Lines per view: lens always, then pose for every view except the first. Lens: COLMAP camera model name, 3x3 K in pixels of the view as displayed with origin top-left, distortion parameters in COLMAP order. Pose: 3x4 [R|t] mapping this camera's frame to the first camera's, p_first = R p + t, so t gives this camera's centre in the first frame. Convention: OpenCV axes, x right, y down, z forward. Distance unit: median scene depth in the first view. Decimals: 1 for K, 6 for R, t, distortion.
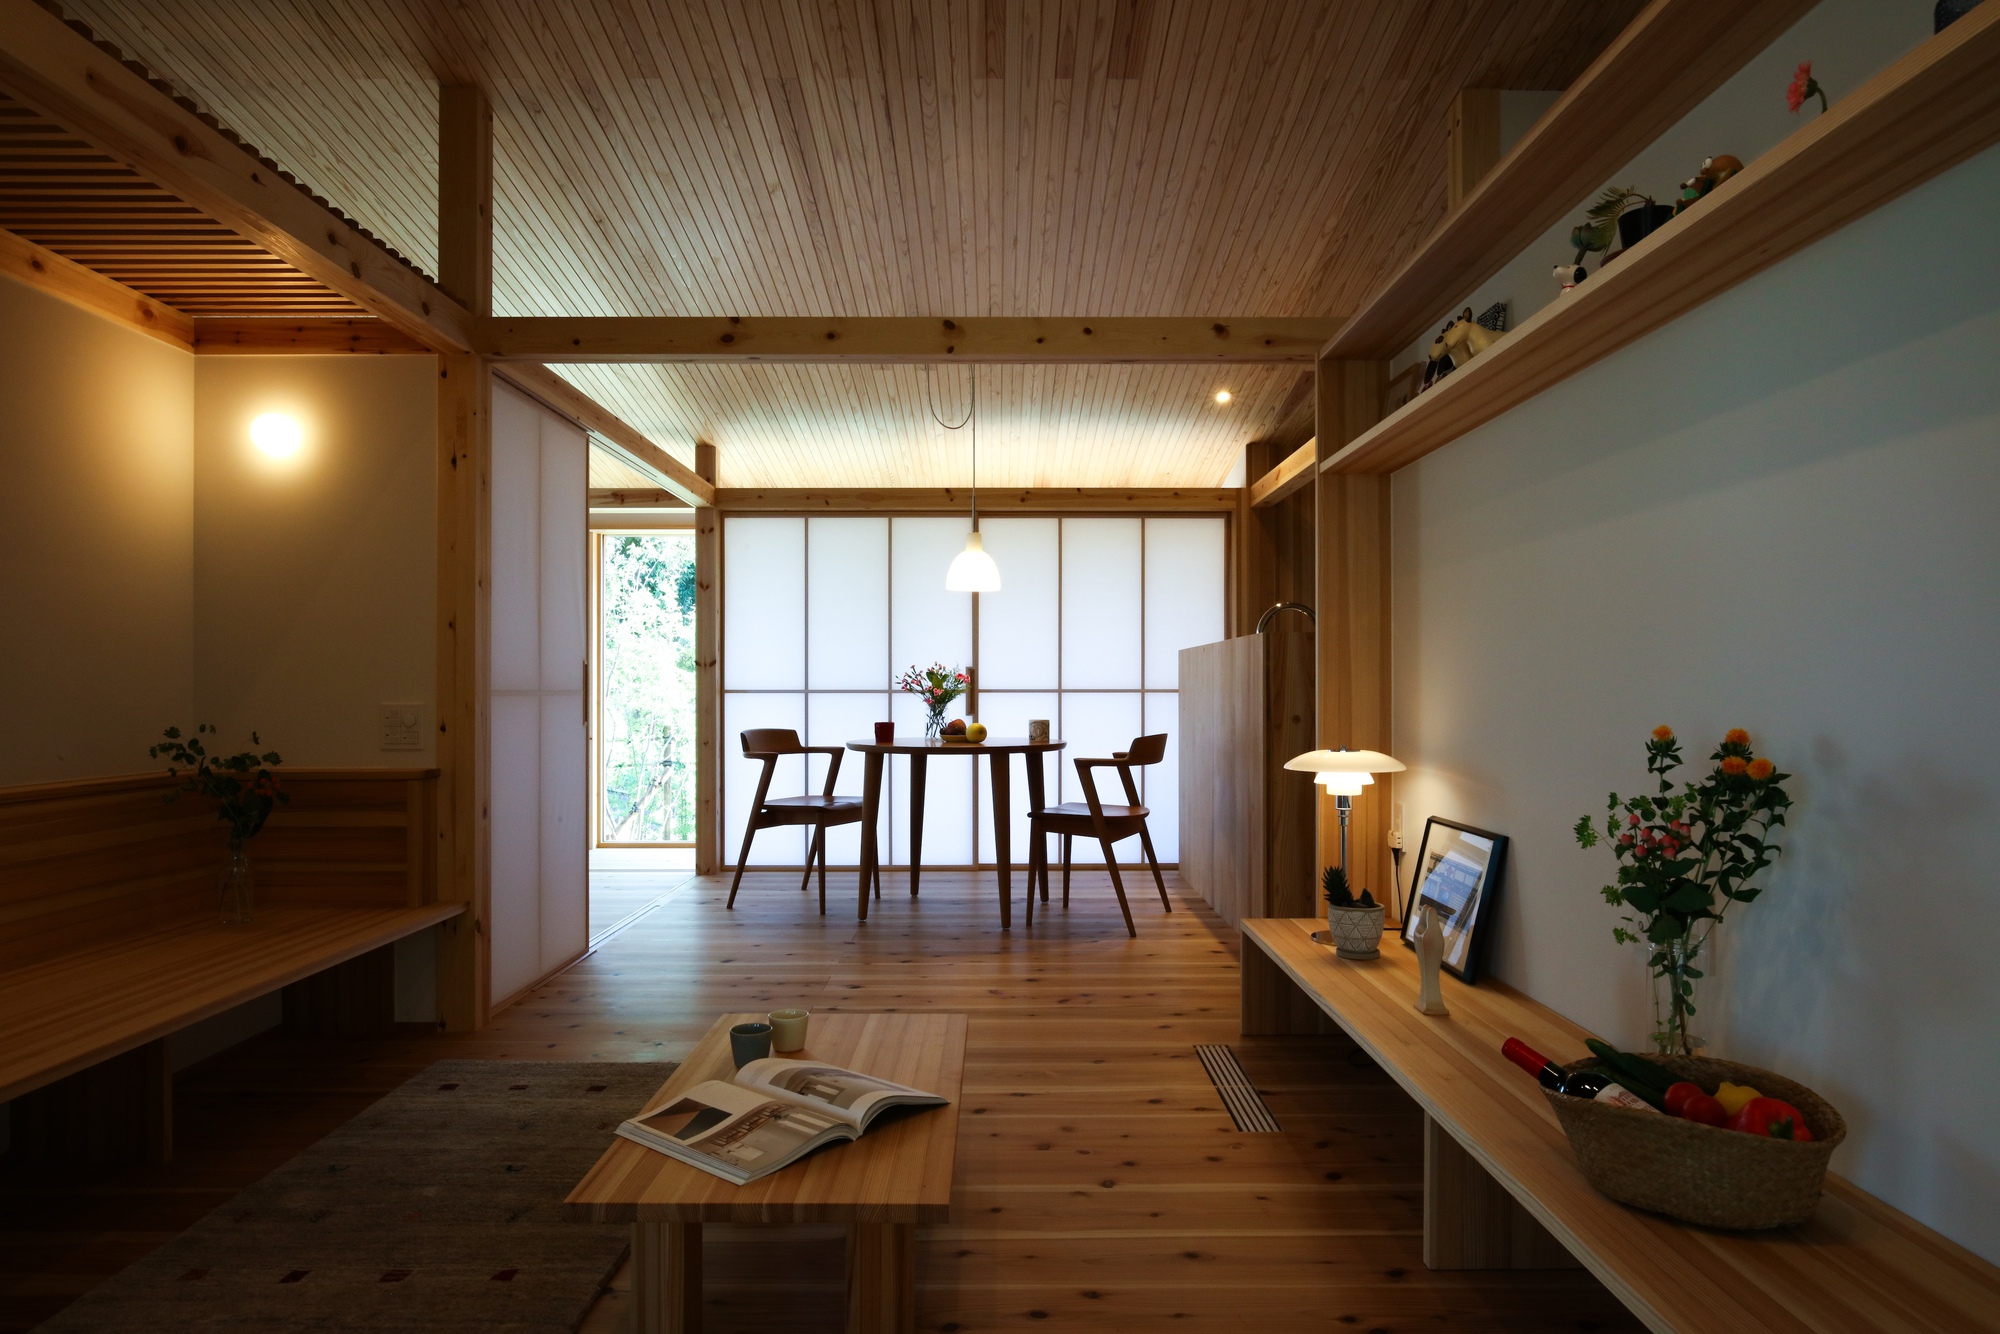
lens RADIAL K [[1200.5, 0, 994.5], [0, 1200.5, 683.2], [0, 0, 1]] dist [-0.010964, 0.000390]
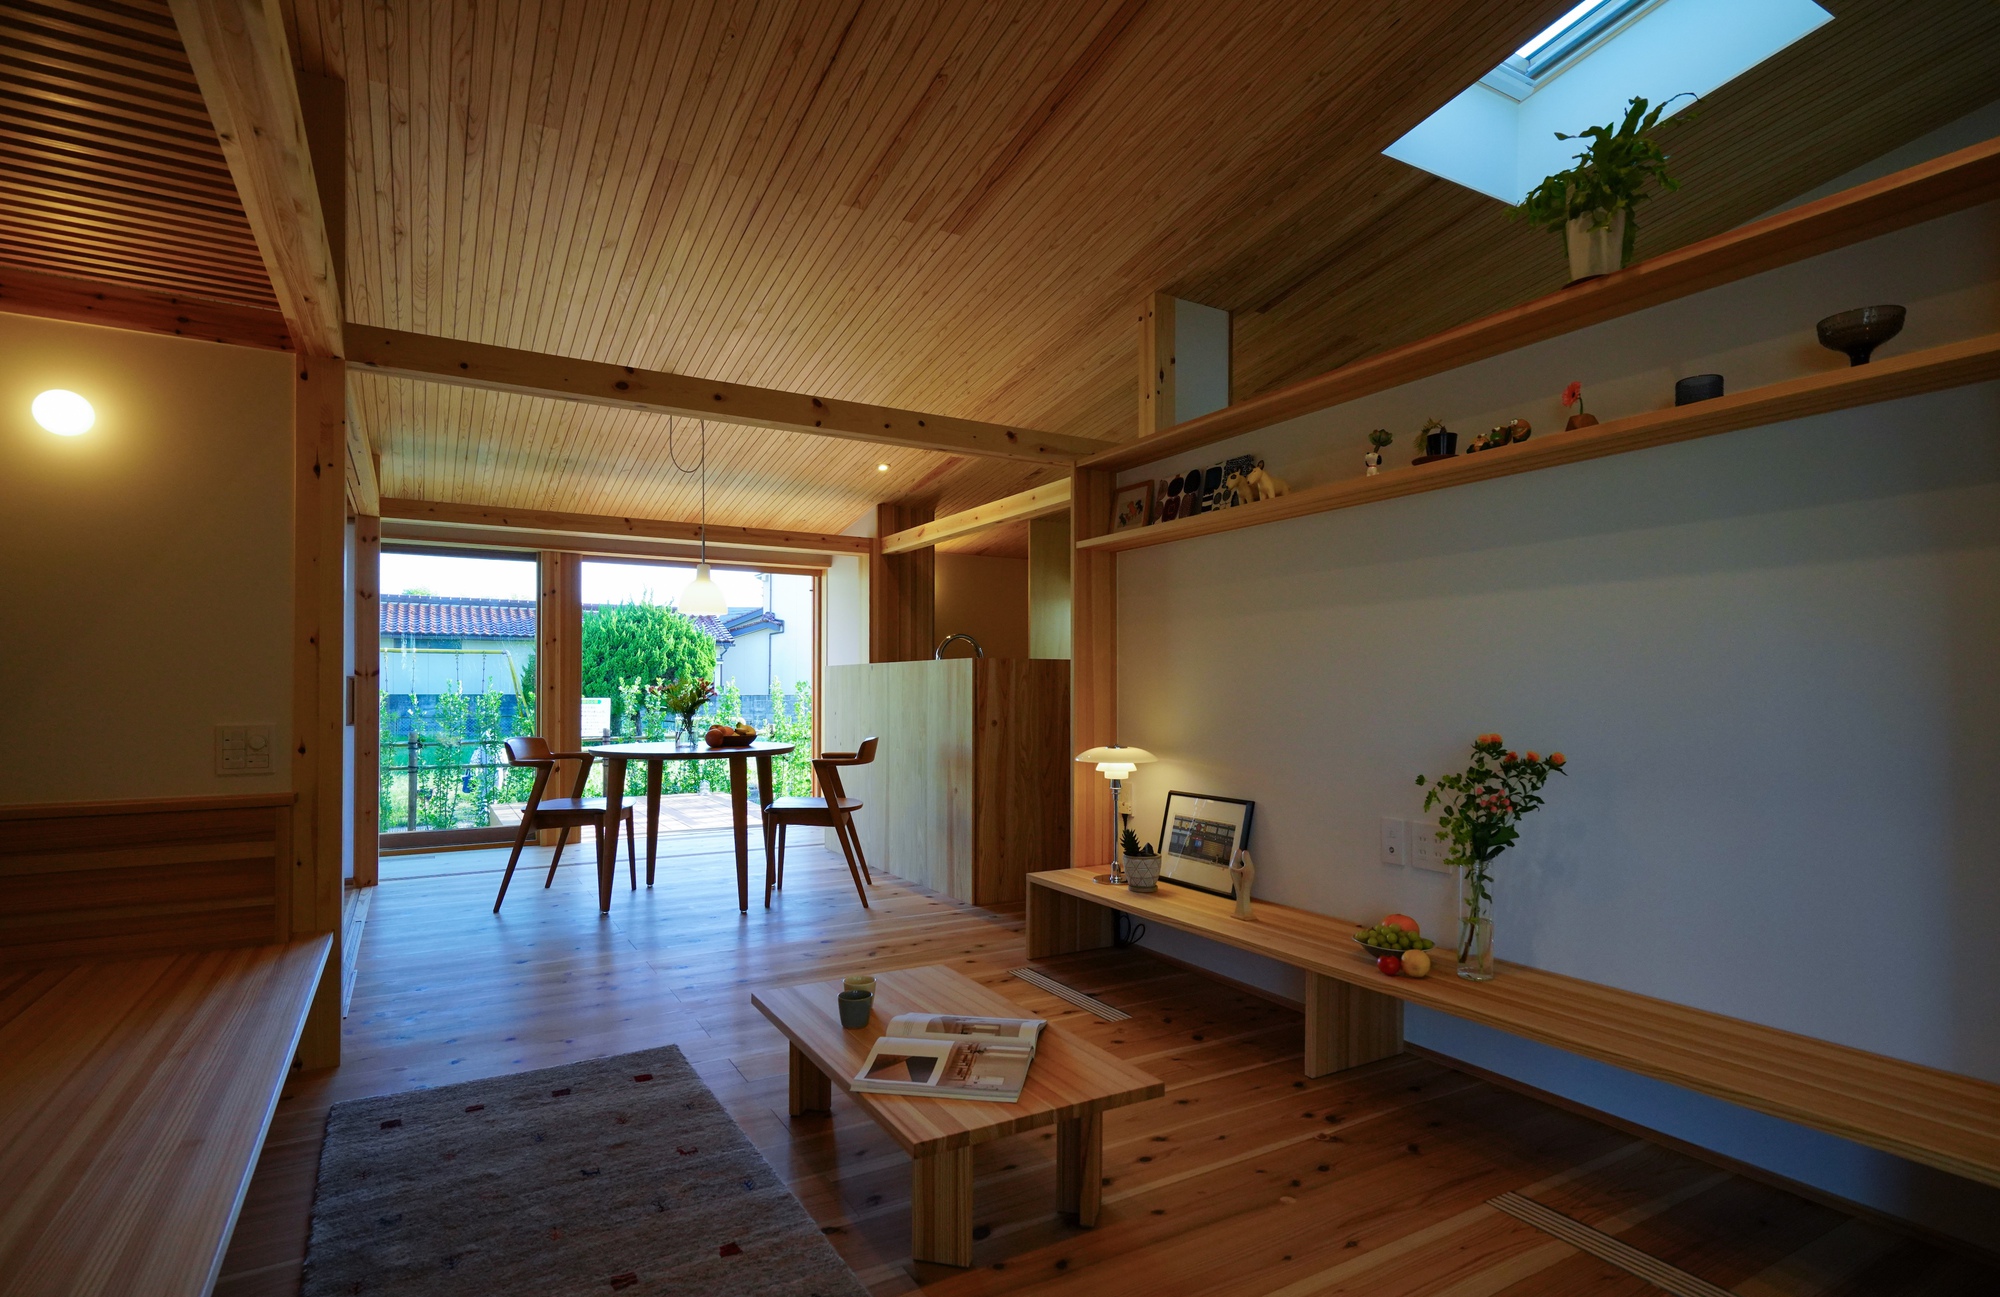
lens RADIAL K [[994.0, 0, 1025.2], [0, 994.0, 677.9], [0, 0, 1]] dist [0.005431, 0.000928]
pose [[0.864147, 0.007431, 0.503184, -0.379384], [-0.004193, 0.999963, -0.007566, -0.016083], [-0.503221, 0.004429, 0.864146, 0.032575]]
